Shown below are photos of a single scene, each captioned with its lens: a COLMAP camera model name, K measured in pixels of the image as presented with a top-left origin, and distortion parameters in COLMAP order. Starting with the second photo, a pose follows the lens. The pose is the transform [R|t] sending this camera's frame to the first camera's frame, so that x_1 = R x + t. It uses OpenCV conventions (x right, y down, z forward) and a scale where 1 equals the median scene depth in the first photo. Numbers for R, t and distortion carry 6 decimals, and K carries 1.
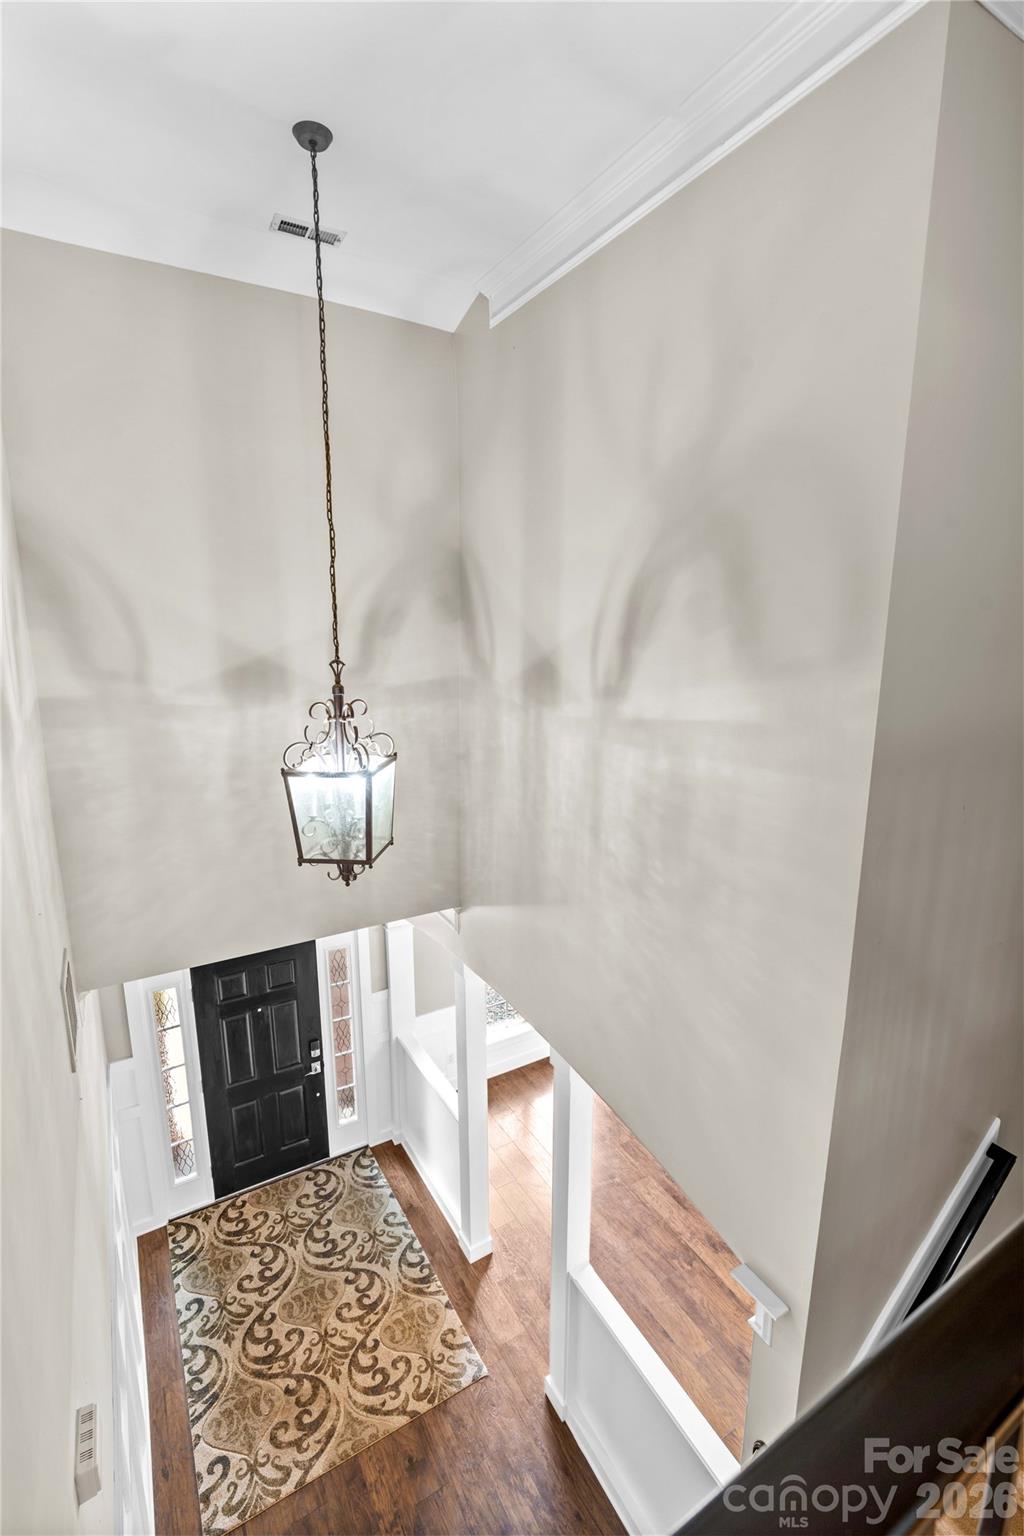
lens RADIAL K [[718.9, 0, 512.0], [0, 718.9, 768.0], [0, 0, 1]] dist [-0.001834, 0.001094]
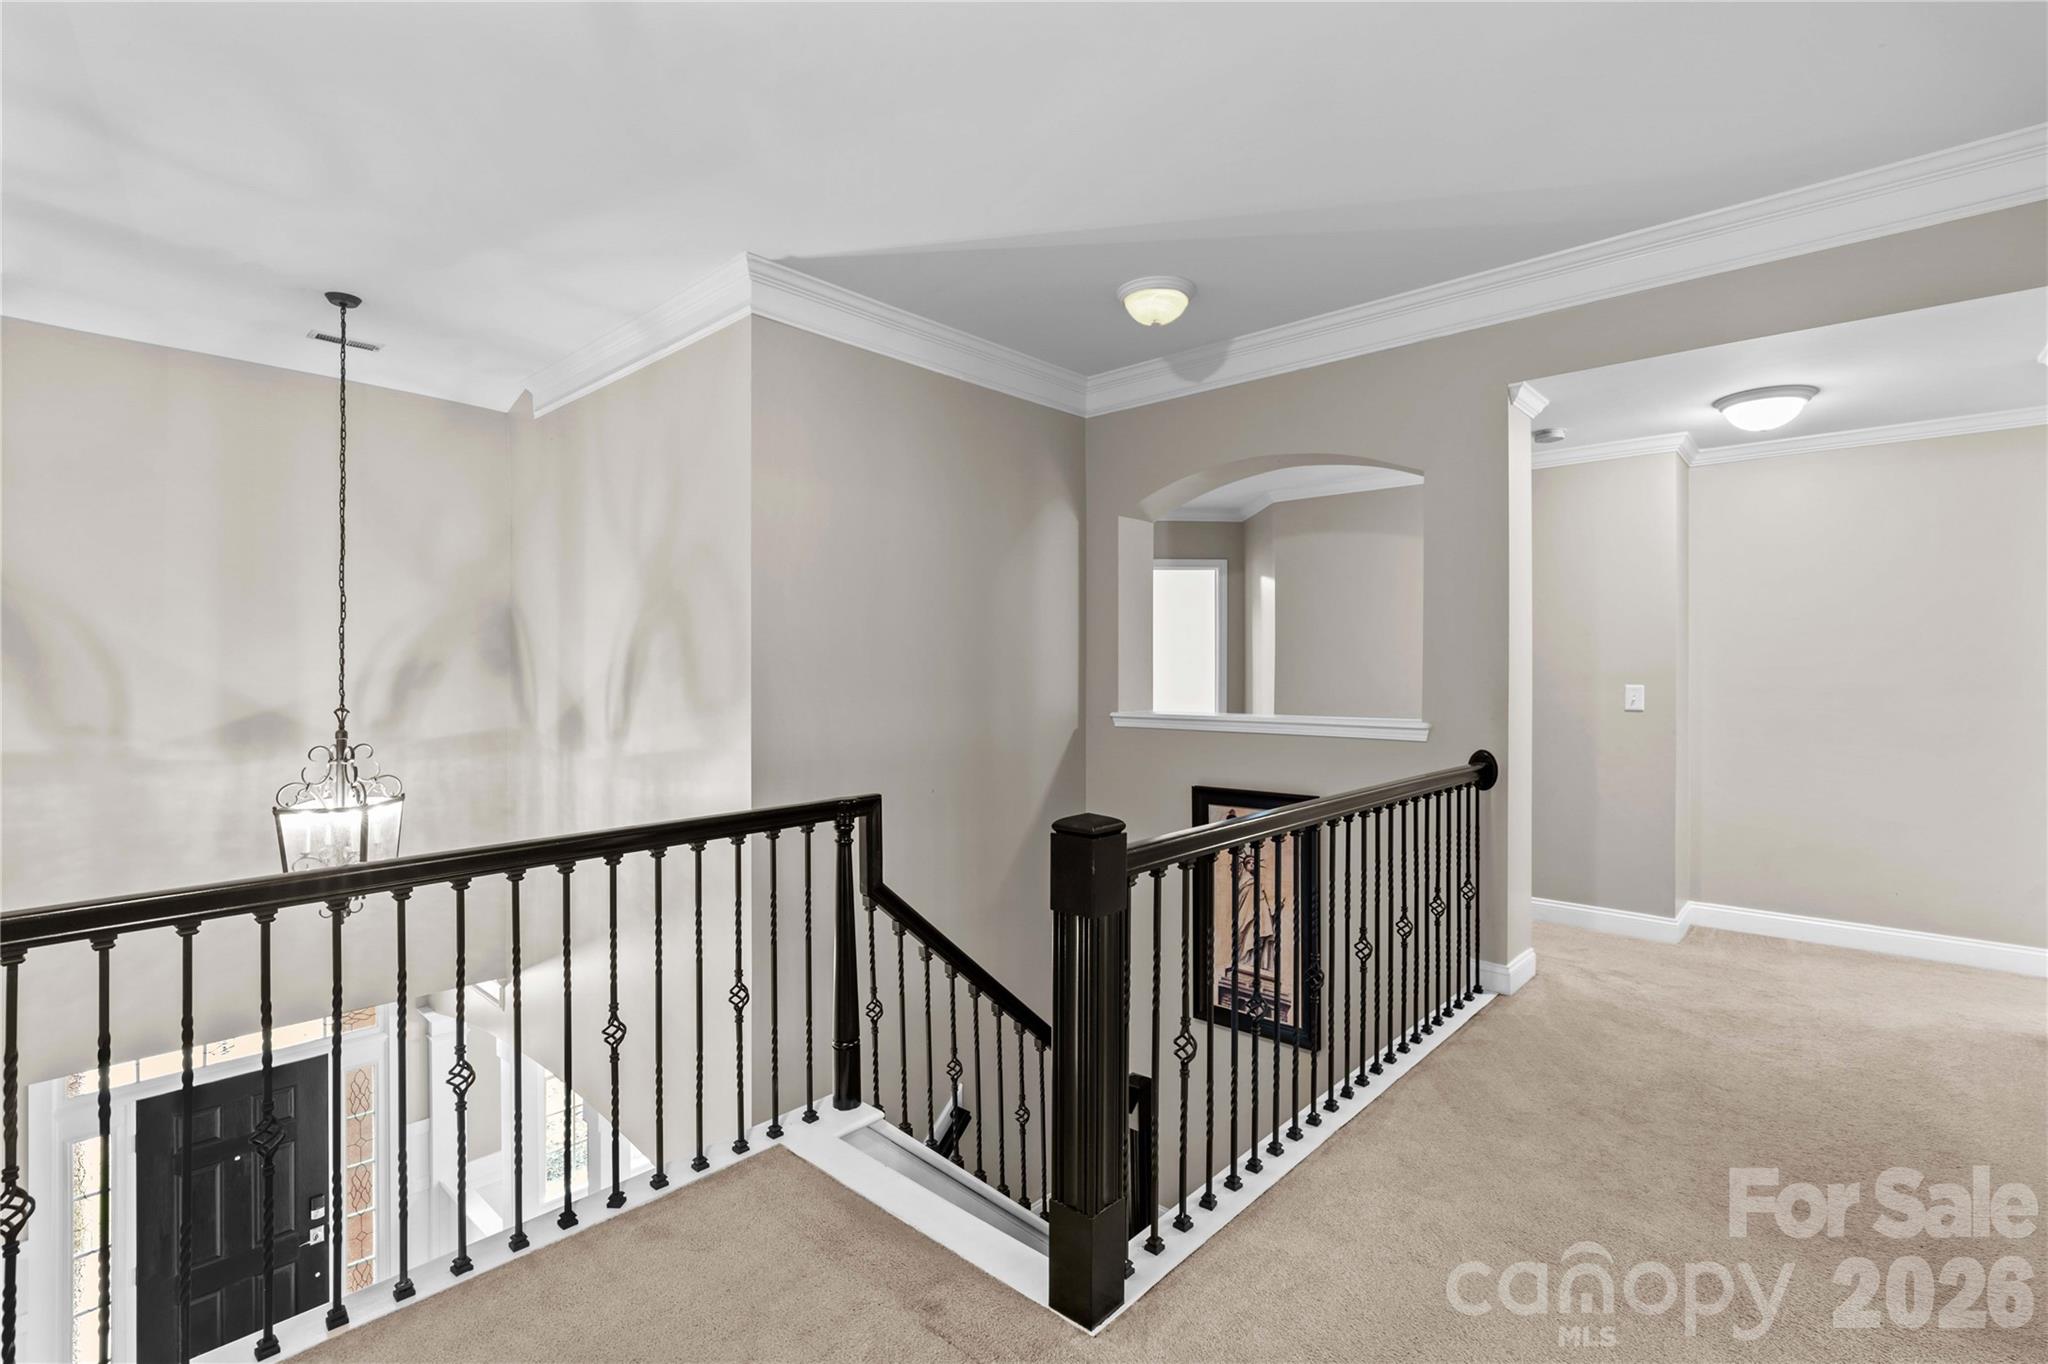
lens RADIAL K [[958.5, 0, 1002.0], [0, 958.5, 671.5], [0, 0, 1]] dist [-0.001834, 0.001094]
pose [[0.956749, 0.000037, 0.290916, 0.249625], [0.059165, 0.979077, -0.194702, 0.118285], [-0.284836, 0.203492, 0.936728, -0.568475]]
